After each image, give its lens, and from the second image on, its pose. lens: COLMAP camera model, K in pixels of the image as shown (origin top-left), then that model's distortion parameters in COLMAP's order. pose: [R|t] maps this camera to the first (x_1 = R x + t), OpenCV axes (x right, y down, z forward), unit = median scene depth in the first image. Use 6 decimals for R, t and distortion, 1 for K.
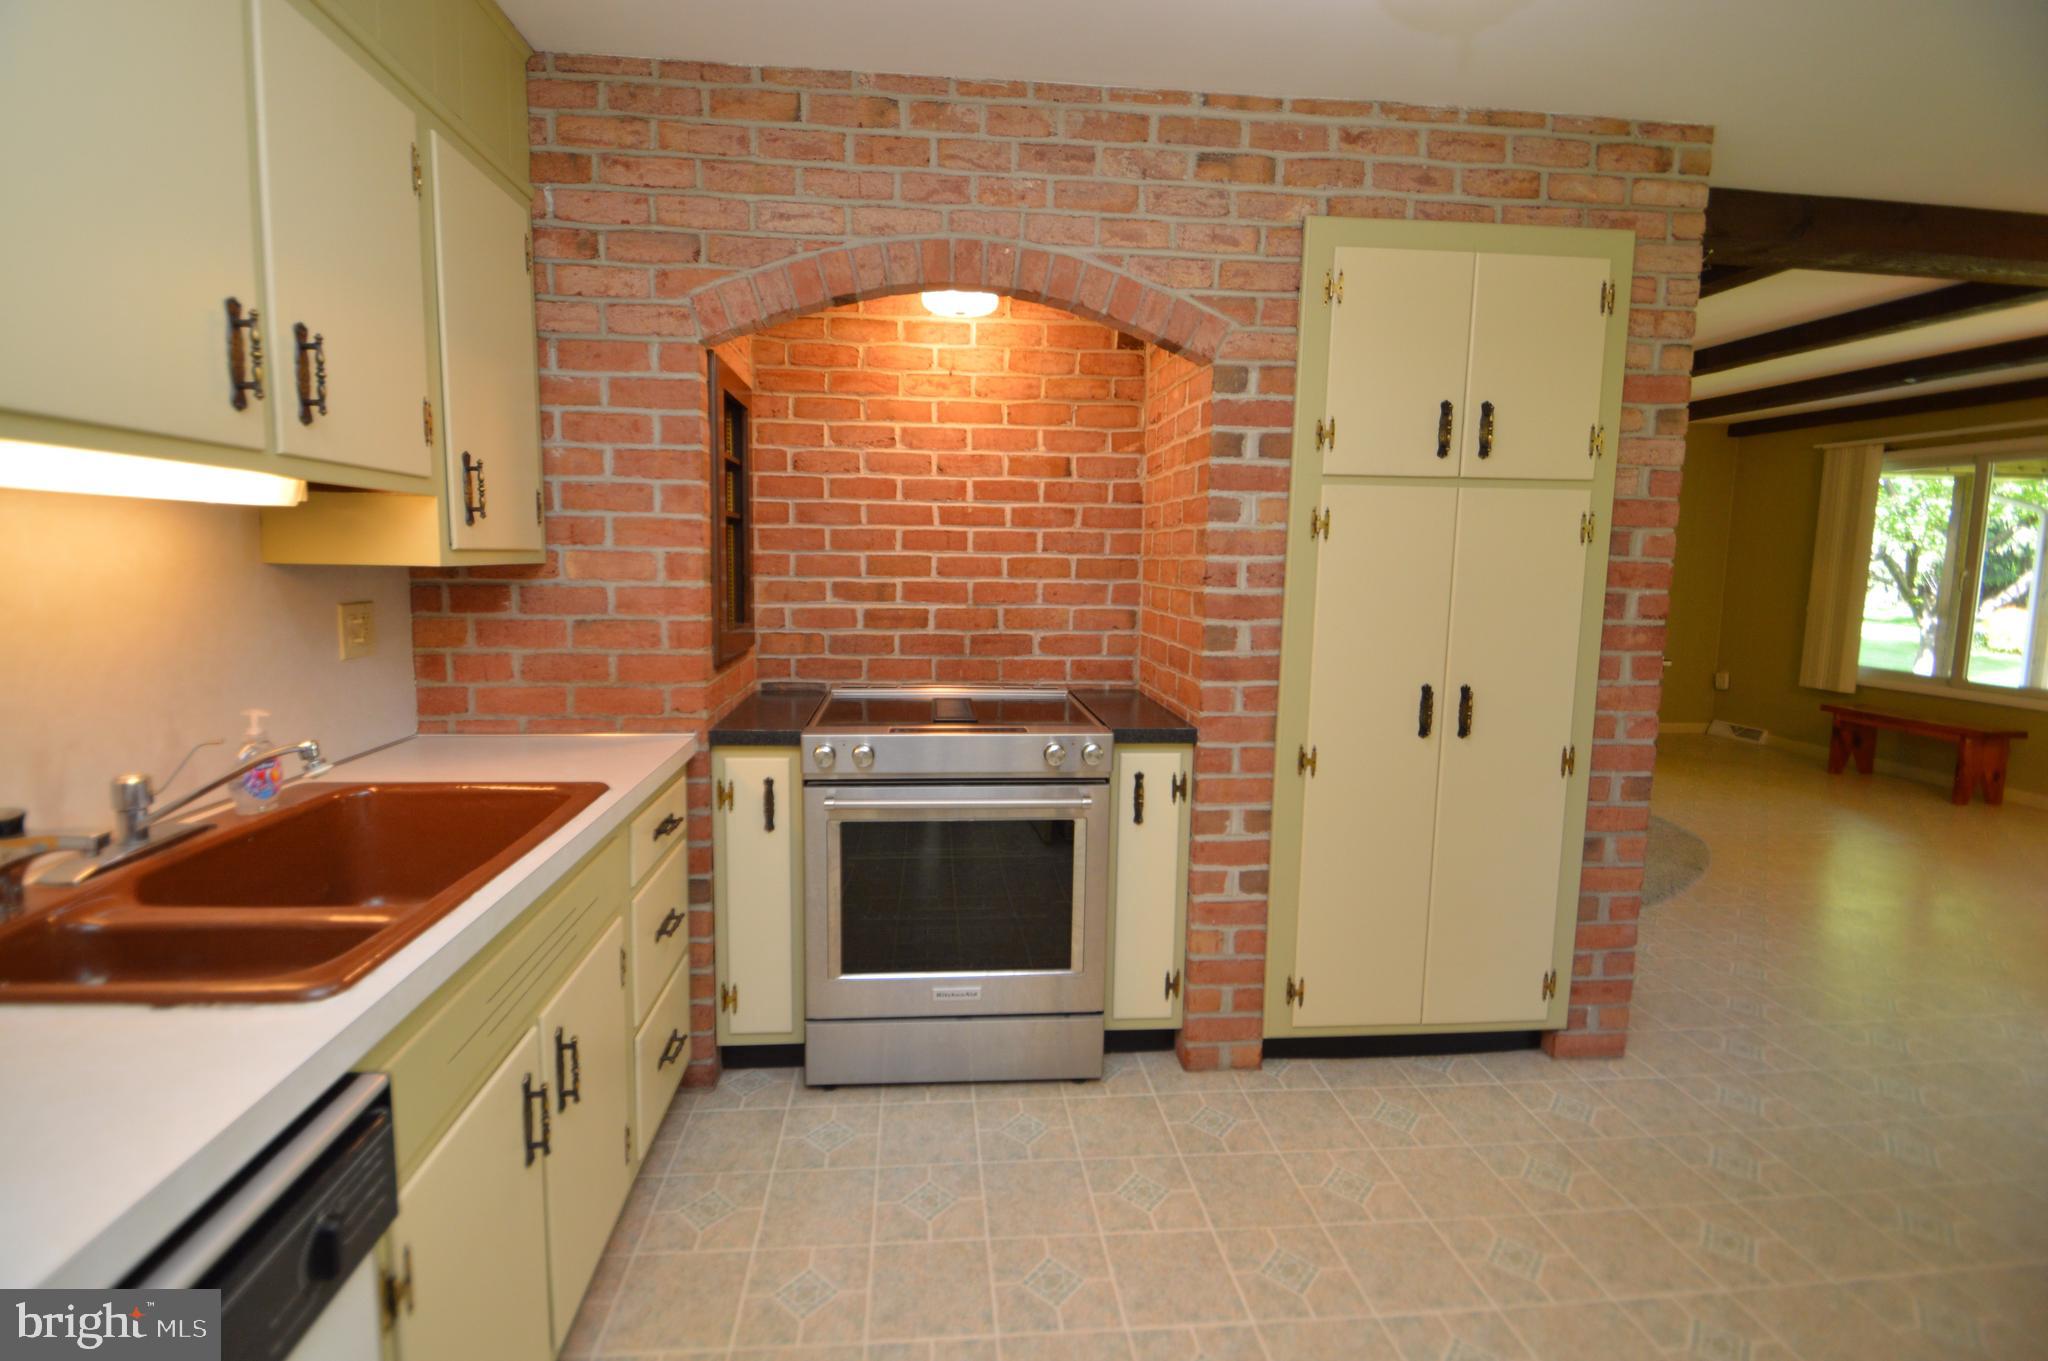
lens RADIAL K [[900.9, 0, 986.7], [0, 900.9, 653.1], [0, 0, 1]] dist [0.018357, -0.018607]
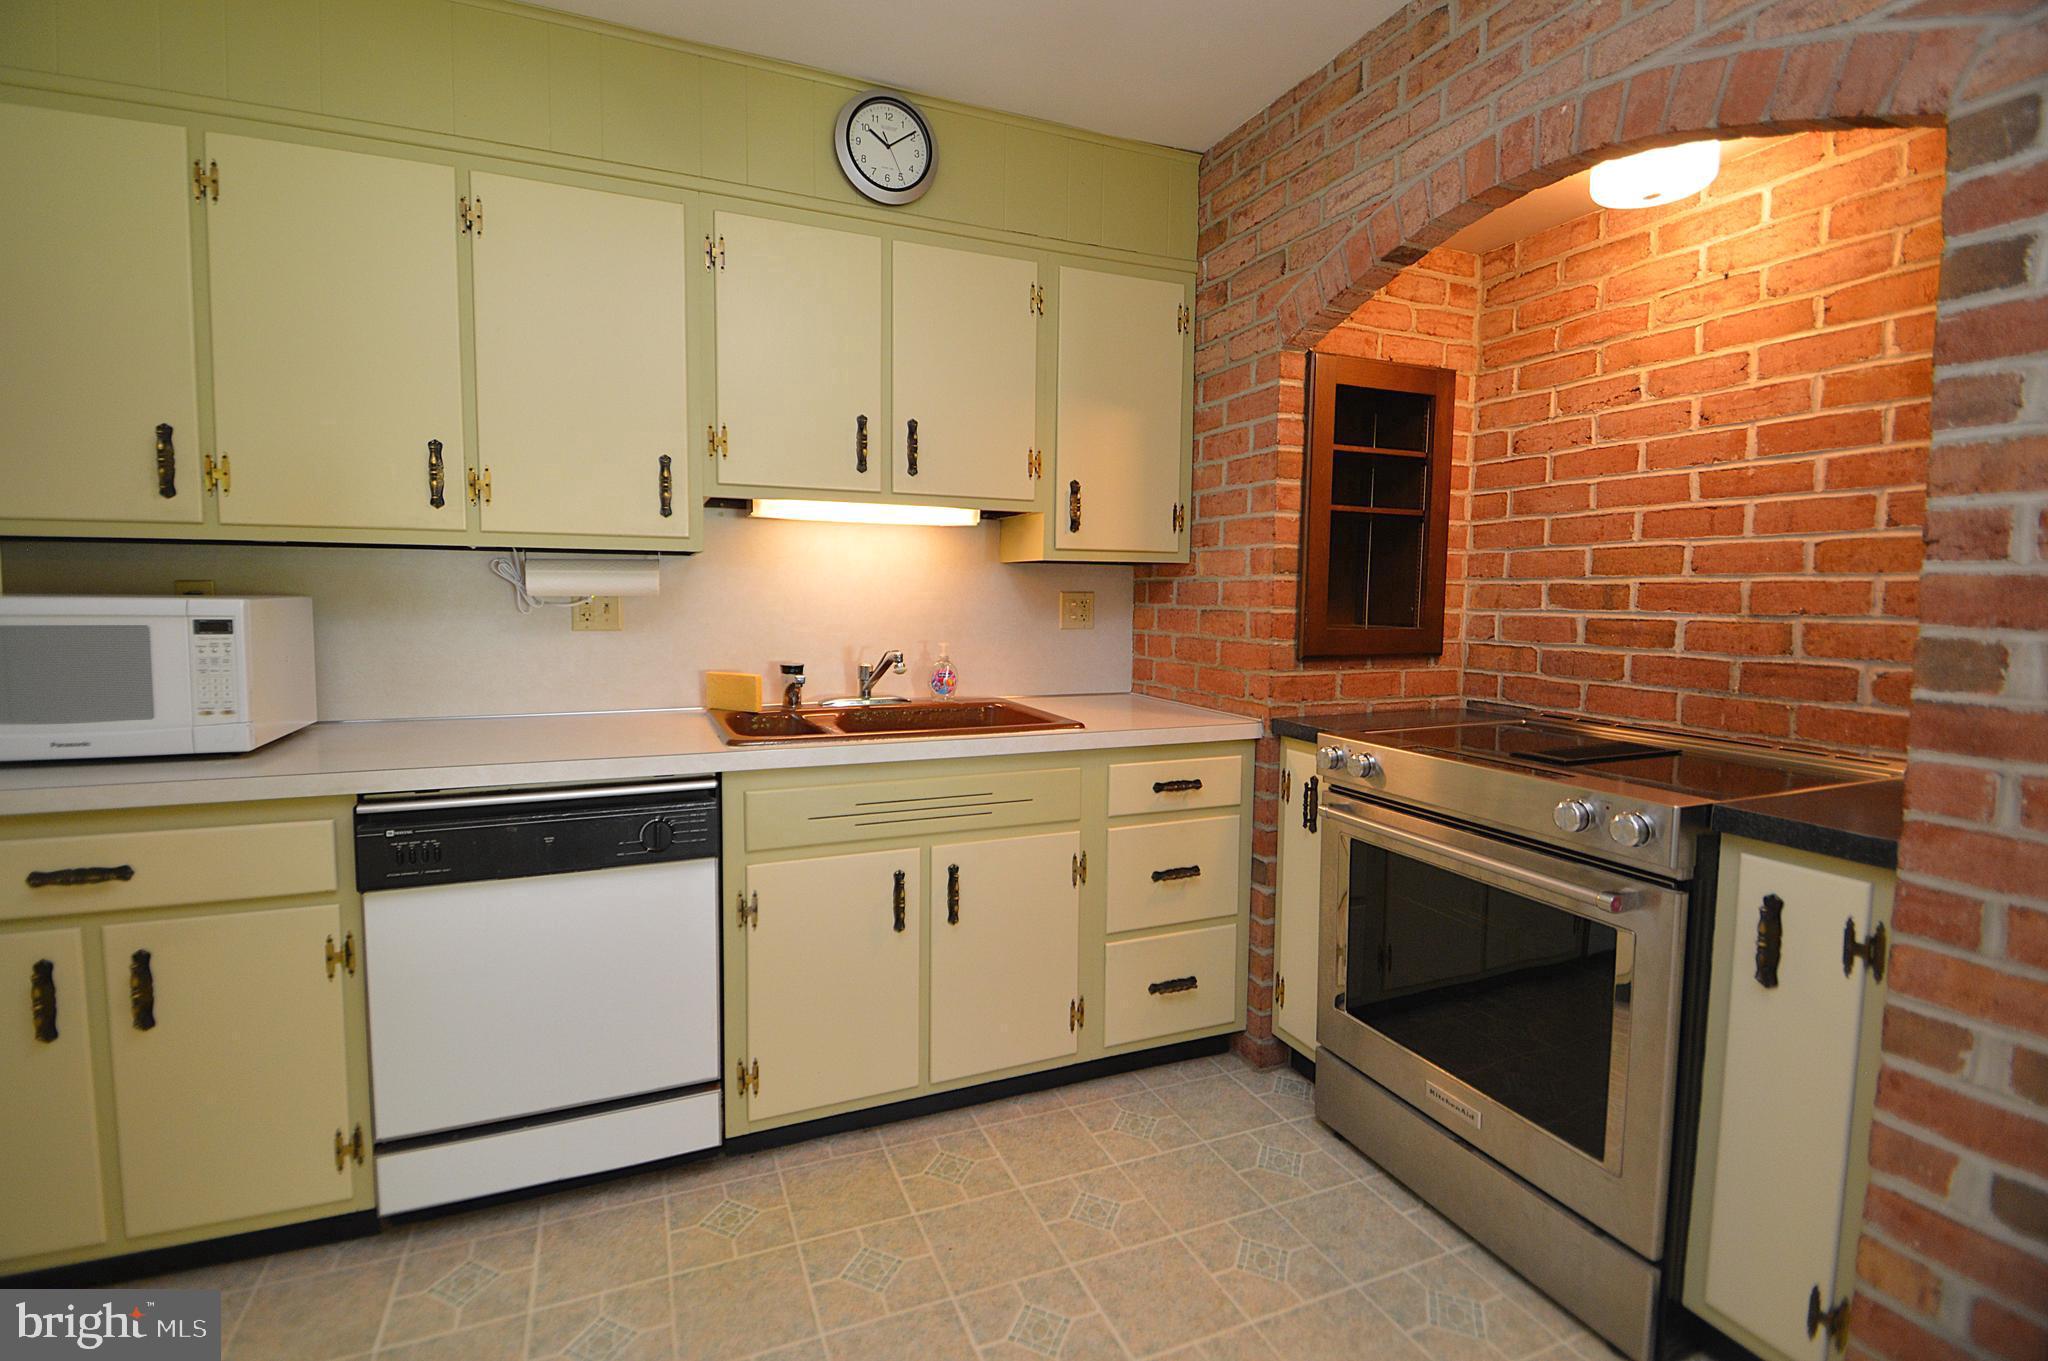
lens RADIAL K [[900.9, 0, 986.7], [0, 900.9, 653.1], [0, 0, 1]] dist [0.018357, -0.018607]
pose [[0.296983, 0.053761, -0.953368, 0.464762], [-0.108742, 0.993823, 0.022169, 0.019021], [0.948671, 0.097087, 0.300995, 0.294491]]
